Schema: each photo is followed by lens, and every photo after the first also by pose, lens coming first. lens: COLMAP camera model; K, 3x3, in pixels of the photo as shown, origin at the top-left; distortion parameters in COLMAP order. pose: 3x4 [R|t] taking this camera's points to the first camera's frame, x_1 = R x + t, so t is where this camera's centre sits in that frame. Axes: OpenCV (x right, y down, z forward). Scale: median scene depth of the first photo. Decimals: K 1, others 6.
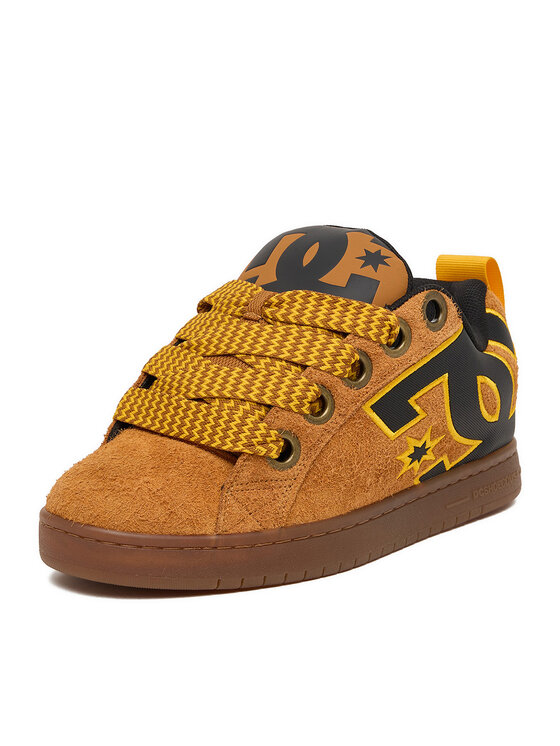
lens RADIAL K [[1838.5, 0, 280.0], [0, 1838.5, 373.0], [0, 0, 1]] dist [0.416646, -0.049981]
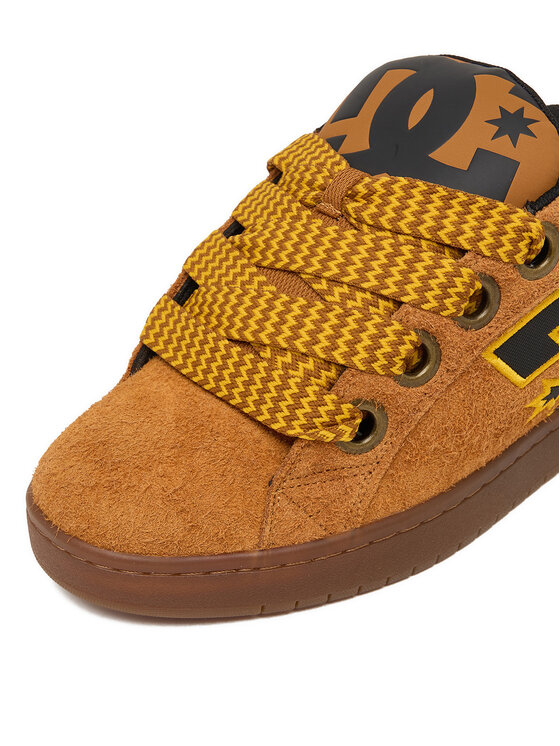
lens RADIAL K [[1155.6, 0, 280.0], [0, 1155.6, 373.0], [0, 0, 1]] dist [-0.027390, -0.064038]
pose [[0.991549, 0.048110, -0.120486, 0.022233], [-0.009080, 0.952157, 0.305474, -0.106939], [0.129417, -0.301798, 0.944547, 0.580599]]
